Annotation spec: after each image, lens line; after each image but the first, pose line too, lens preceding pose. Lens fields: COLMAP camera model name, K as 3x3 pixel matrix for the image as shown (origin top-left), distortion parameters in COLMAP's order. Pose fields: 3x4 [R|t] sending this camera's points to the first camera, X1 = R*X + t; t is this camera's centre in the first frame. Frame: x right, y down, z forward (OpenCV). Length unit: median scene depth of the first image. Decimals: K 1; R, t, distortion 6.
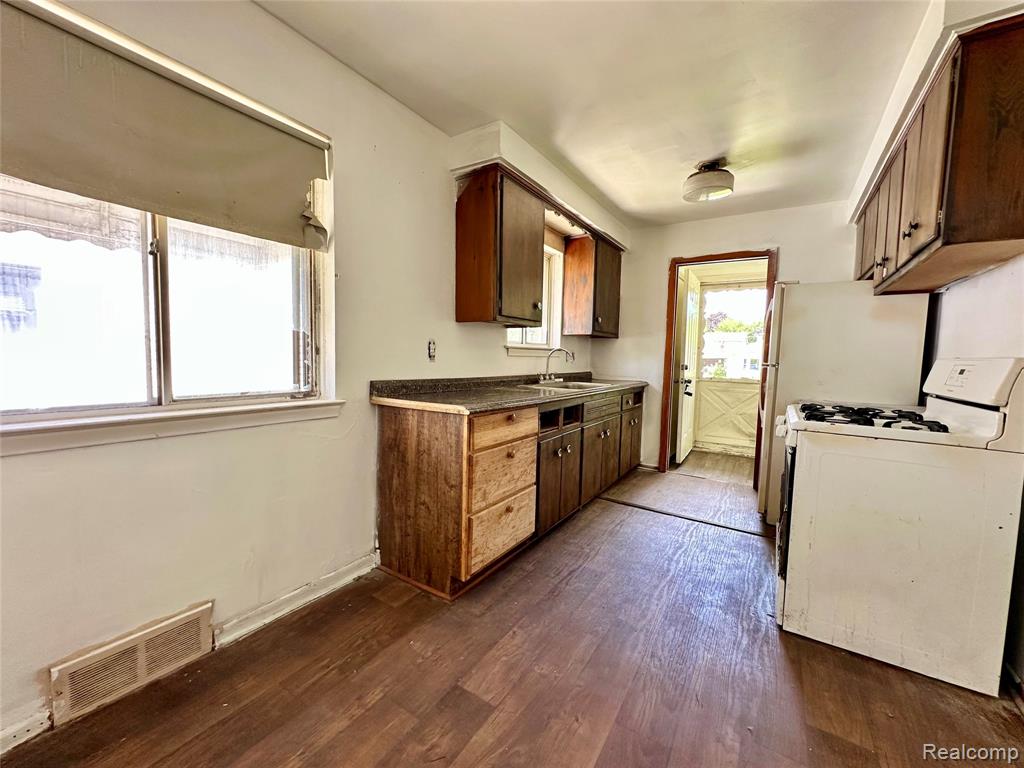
lens RADIAL K [[407.9, 0, 513.4], [0, 407.9, 383.0], [0, 0, 1]] dist [-0.002811, 0.000119]
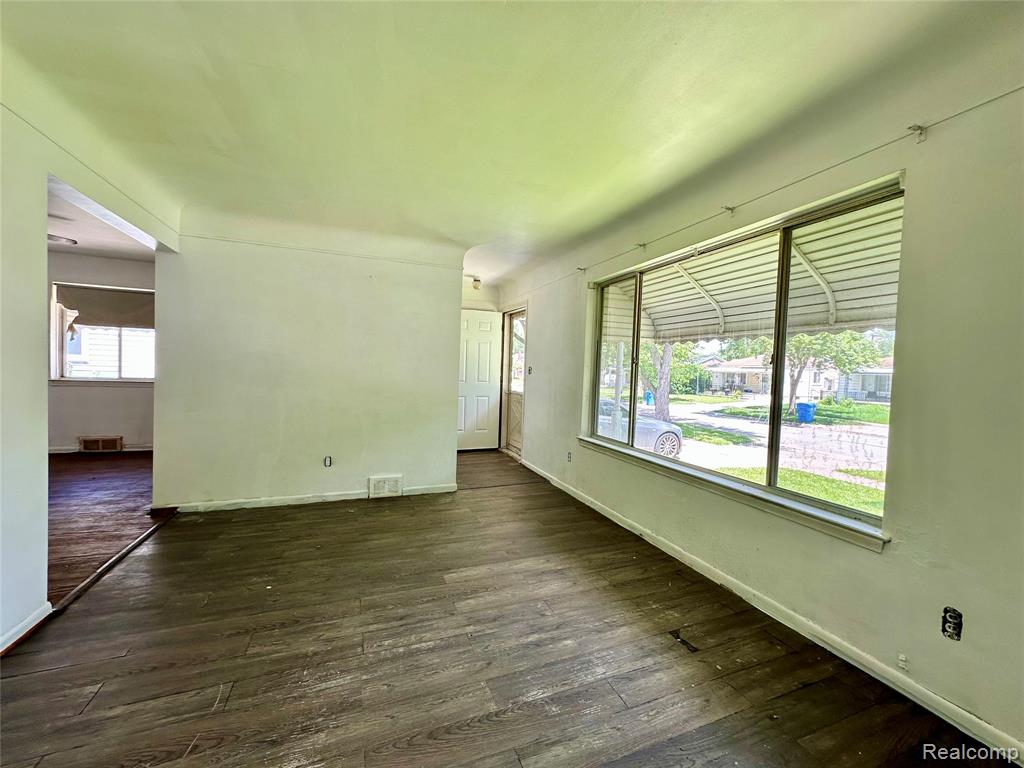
lens RADIAL K [[407.9, 0, 513.4], [0, 407.9, 383.0], [0, 0, 1]] dist [-0.002811, 0.000119]
pose [[0.812532, 0.025065, -0.582377, 3.079911], [-0.056521, 0.997755, -0.035916, 0.018727], [0.580170, 0.062100, 0.812125, 0.084069]]
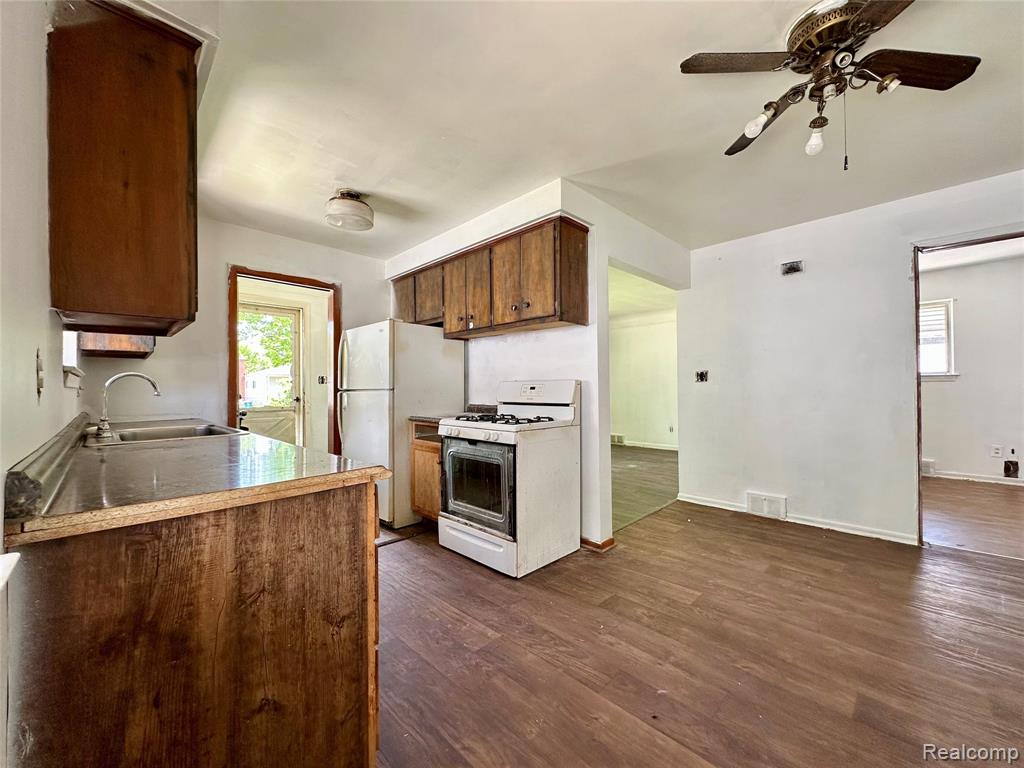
lens RADIAL K [[407.9, 0, 513.4], [0, 407.9, 383.0], [0, 0, 1]] dist [-0.002811, 0.000119]
pose [[0.210227, -0.014807, 0.977540, -0.606086], [0.080395, 0.996761, -0.002191, -0.044565], [-0.974341, 0.079050, 0.210737, 0.601780]]
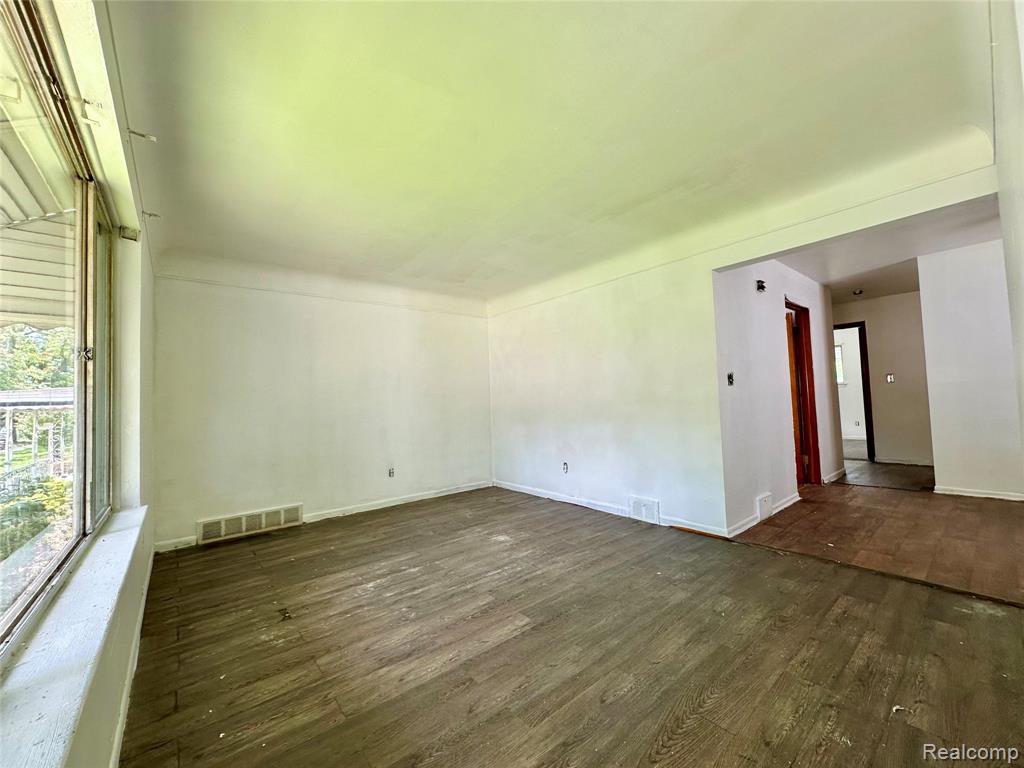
lens RADIAL K [[407.9, 0, 513.4], [0, 407.9, 383.0], [0, 0, 1]] dist [-0.002811, 0.000119]
pose [[-0.953789, 0.027697, 0.299197, 1.899020], [0.035980, 0.999106, 0.022211, -0.061265], [-0.298314, 0.031950, -0.953933, 2.018113]]
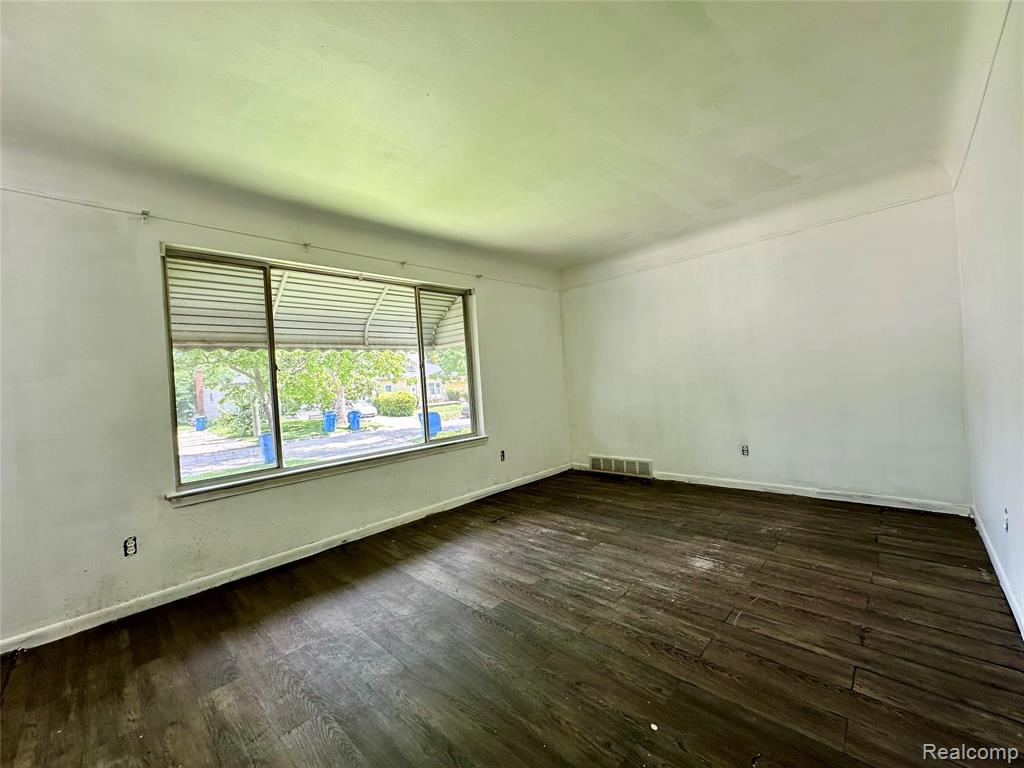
lens RADIAL K [[407.9, 0, 513.4], [0, 407.9, 383.0], [0, 0, 1]] dist [-0.002811, 0.000119]
pose [[0.191245, -0.036771, 0.980853, 1.175635], [0.135749, 0.990686, 0.010671, -0.011092], [-0.972110, 0.131109, 0.194456, 0.674539]]
